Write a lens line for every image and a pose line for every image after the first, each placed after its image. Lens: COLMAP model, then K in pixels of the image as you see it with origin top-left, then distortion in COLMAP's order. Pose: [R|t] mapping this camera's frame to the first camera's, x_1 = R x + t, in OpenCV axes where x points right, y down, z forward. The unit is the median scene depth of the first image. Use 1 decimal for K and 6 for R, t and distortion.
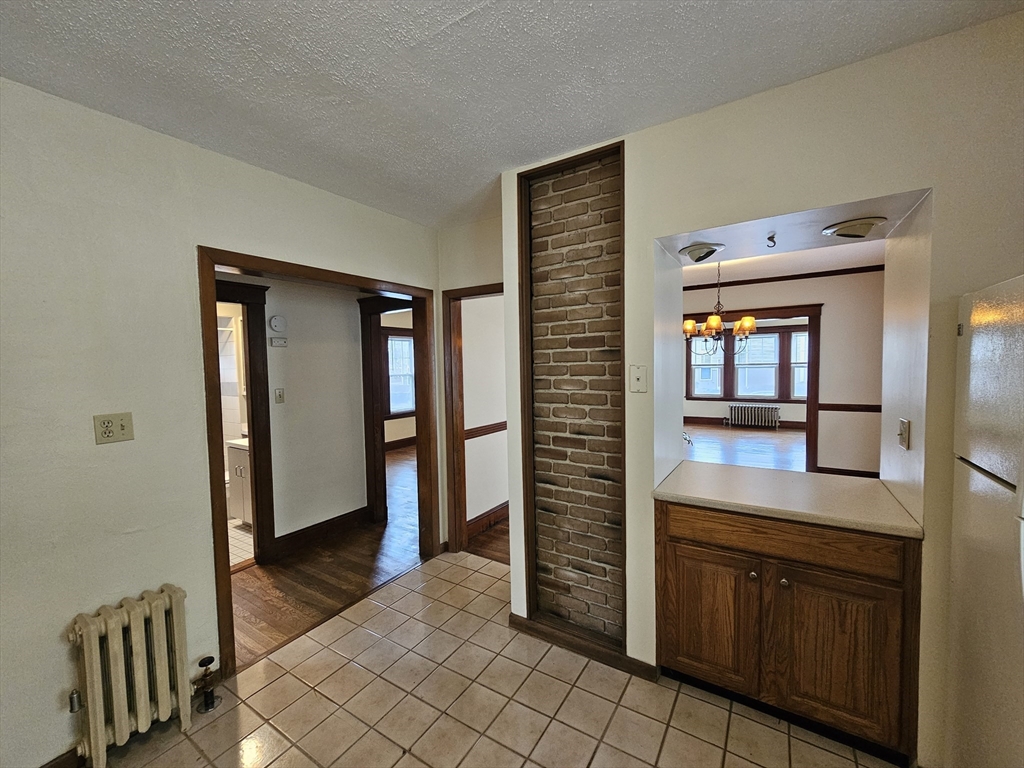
lens RADIAL K [[417.6, 0, 513.3], [0, 417.6, 387.2], [0, 0, 1]] dist [-0.003887, 0.001441]
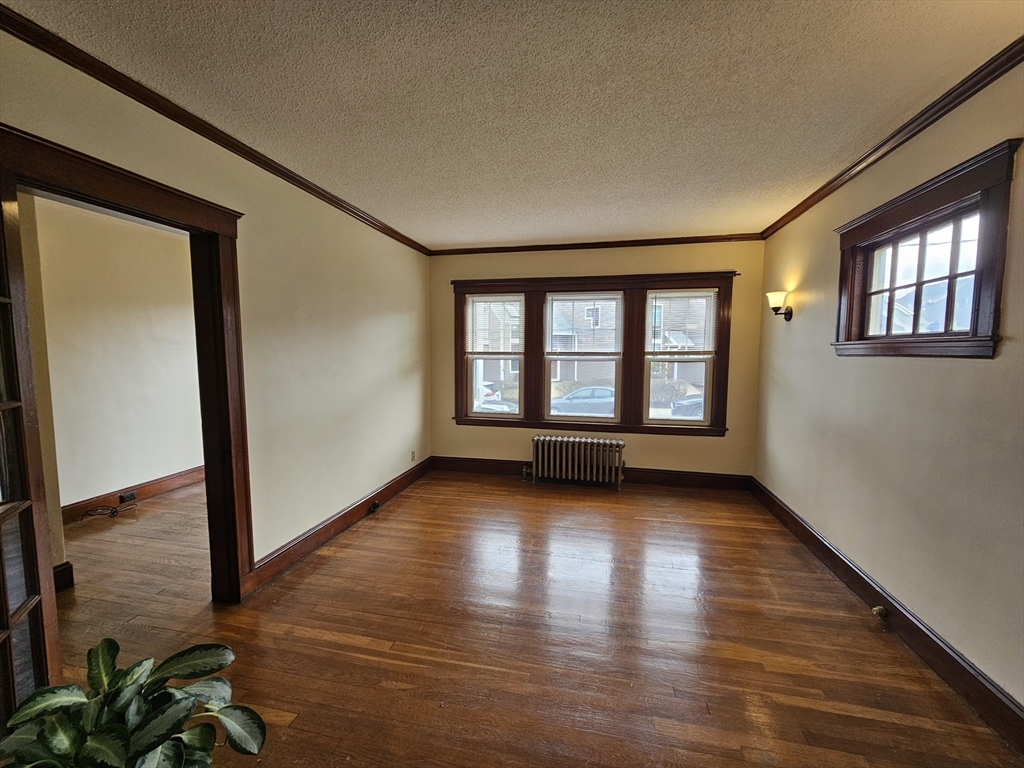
lens RADIAL K [[417.6, 0, 508.4], [0, 417.6, 386.6], [0, 0, 1]] dist [-0.003887, 0.001441]
pose [[0.941196, -0.006998, 0.337790, 1.416610], [-0.002144, 0.999642, 0.026685, -0.123139], [-0.337855, -0.025840, 0.940843, 2.402796]]
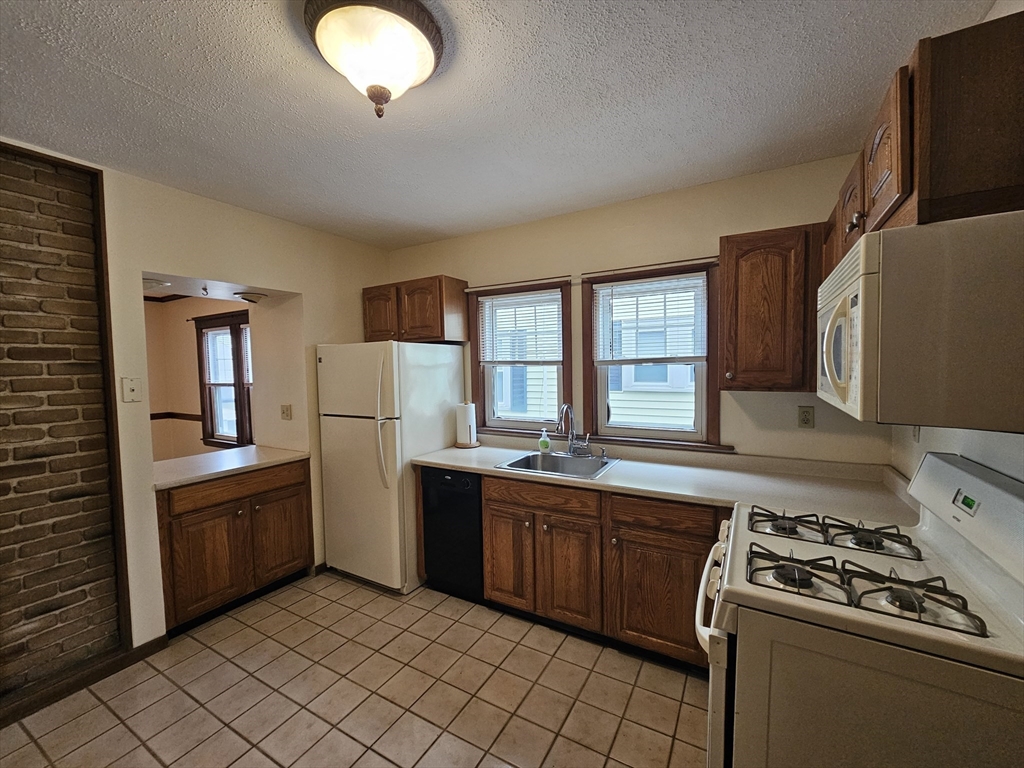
lens RADIAL K [[417.6, 0, 515.8], [0, 417.6, 386.6], [0, 0, 1]] dist [-0.003887, 0.001441]
pose [[-0.050235, -0.027981, 0.998345, -0.771331], [0.072777, 0.996847, 0.031601, 0.009766], [-0.996082, 0.074244, -0.048040, 0.021356]]
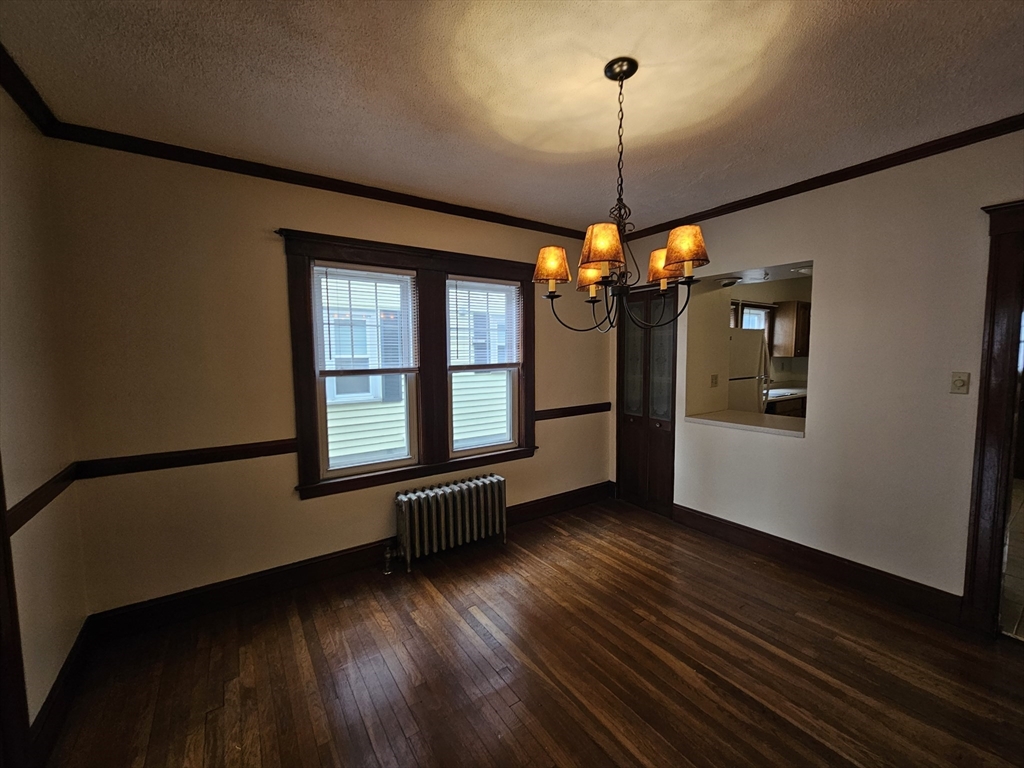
lens RADIAL K [[417.6, 0, 521.5], [0, 417.6, 385.5], [0, 0, 1]] dist [-0.003887, 0.001441]
pose [[-0.923691, -0.002757, 0.383128, 0.782152], [0.047321, 0.991497, 0.121223, -0.141004], [-0.380205, 0.130102, -0.915706, 2.630874]]
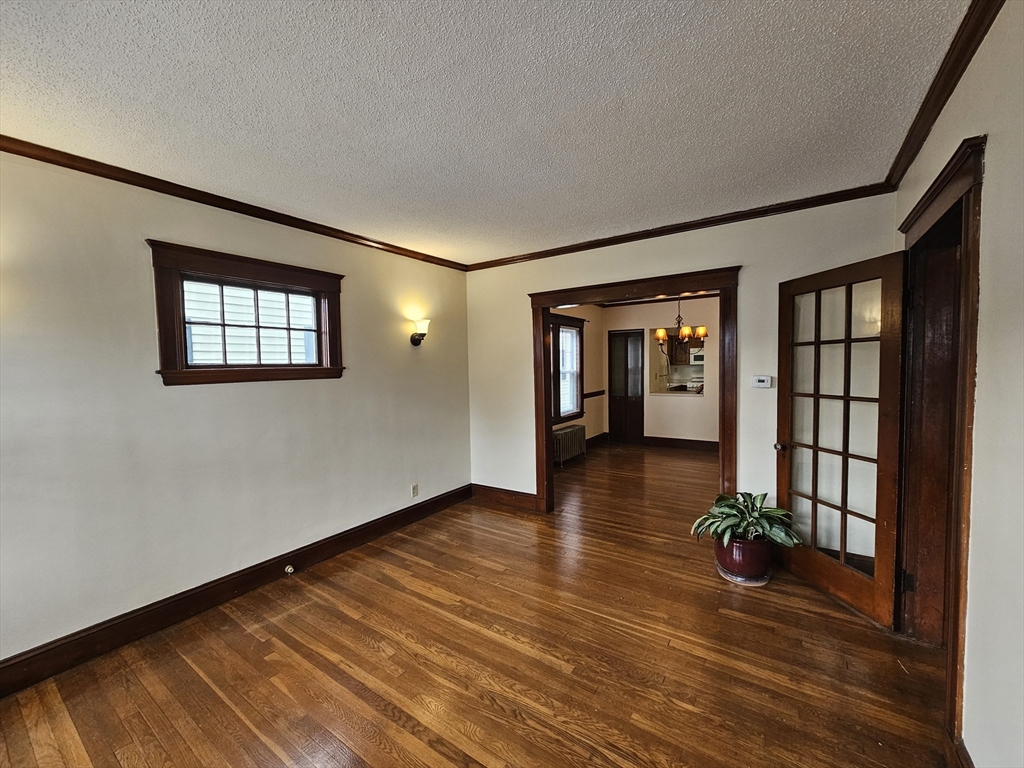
lens RADIAL K [[417.6, 0, 514.5], [0, 417.6, 388.1], [0, 0, 1]] dist [-0.003887, 0.001441]
pose [[-0.998805, 0.038677, 0.029863, 1.809244], [0.041785, 0.992868, 0.111657, -0.261247], [-0.025331, 0.112771, -0.993298, 4.316770]]
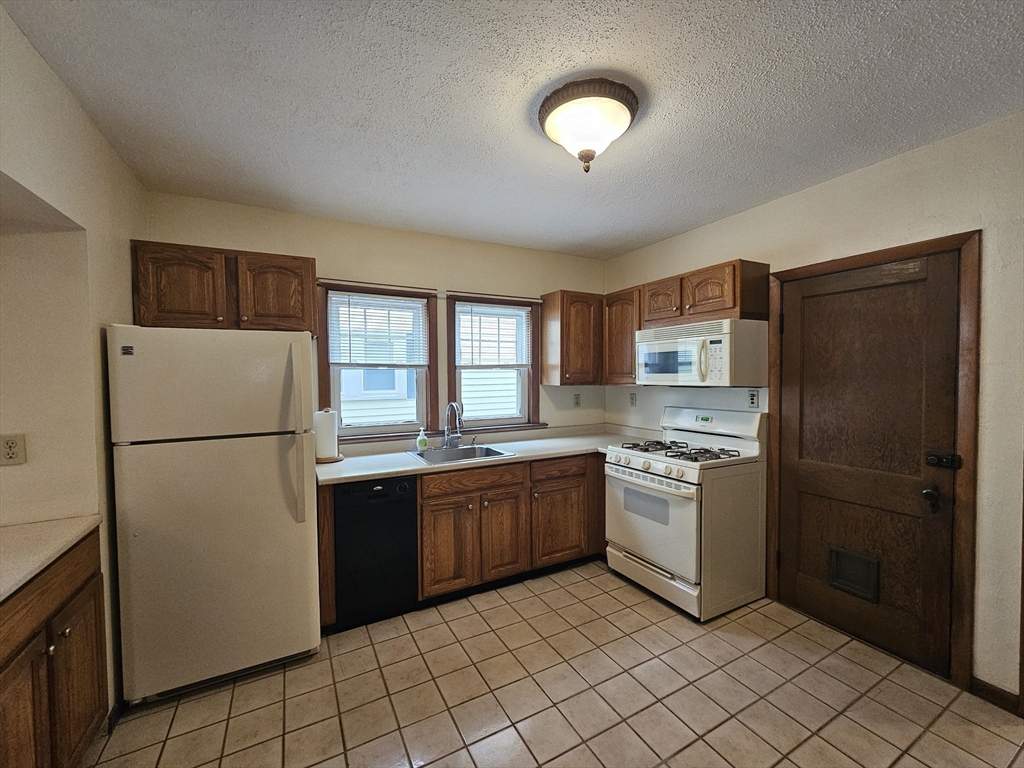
lens RADIAL K [[417.6, 0, 511.1], [0, 417.6, 388.3], [0, 0, 1]] dist [-0.003887, 0.001441]
pose [[-0.874614, 0.015648, 0.484567, -0.409416], [0.055324, 0.996172, 0.067687, -0.020856], [-0.481653, 0.086008, -0.872132, 0.937873]]
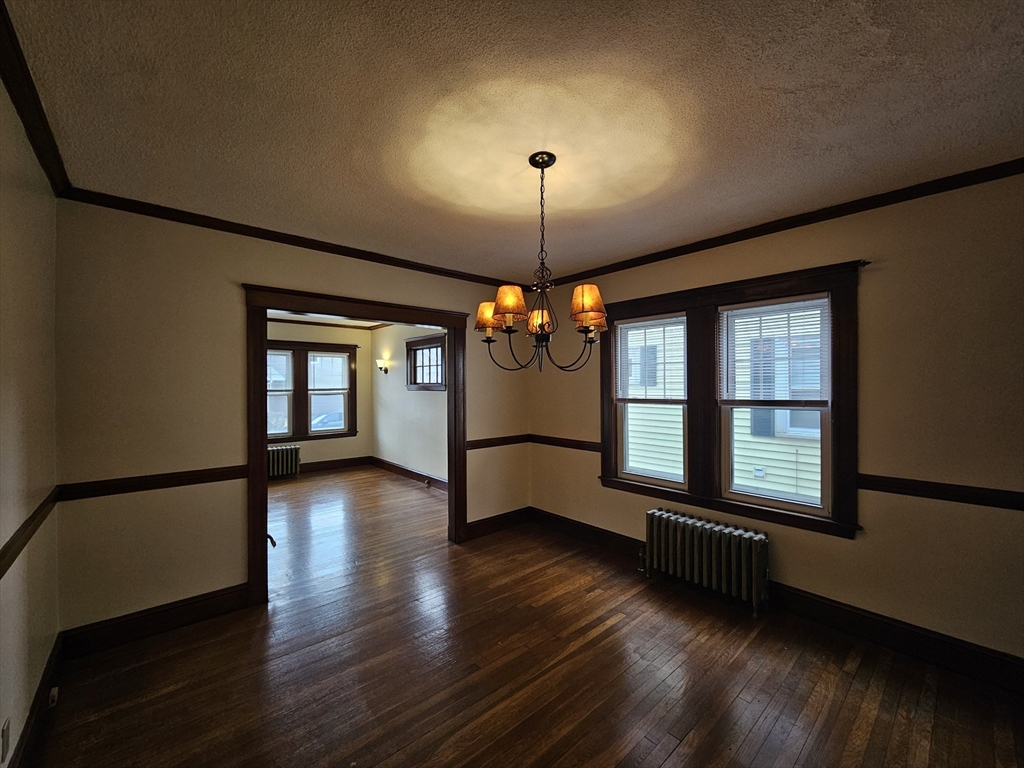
lens RADIAL K [[417.6, 0, 512.7], [0, 417.6, 387.7], [0, 0, 1]] dist [-0.003887, 0.001441]
pose [[0.272846, 0.012961, 0.961971, 0.027005], [0.049584, 0.998391, -0.027515, -0.081174], [-0.960779, 0.055206, 0.271764, 1.670735]]
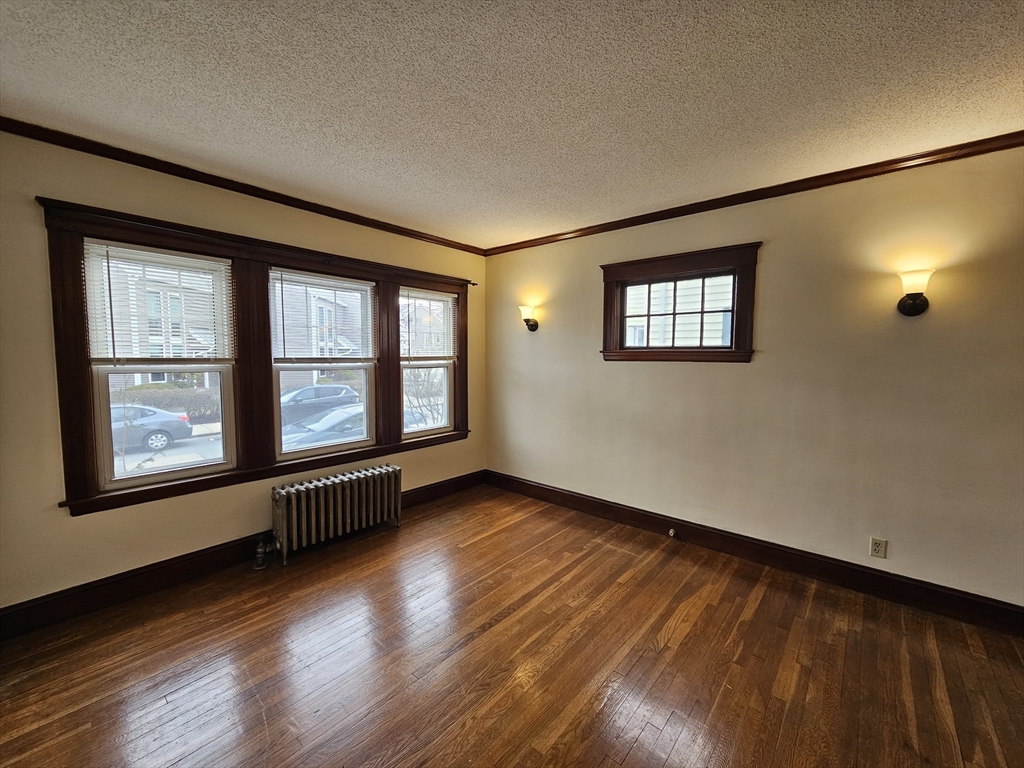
lens RADIAL K [[417.6, 0, 513.3], [0, 417.6, 384.8], [0, 0, 1]] dist [-0.003887, 0.001441]
pose [[0.142364, -0.049731, 0.988564, 1.058257], [0.047180, 0.997943, 0.043409, -0.176525], [-0.988689, 0.040460, 0.144418, 3.371525]]
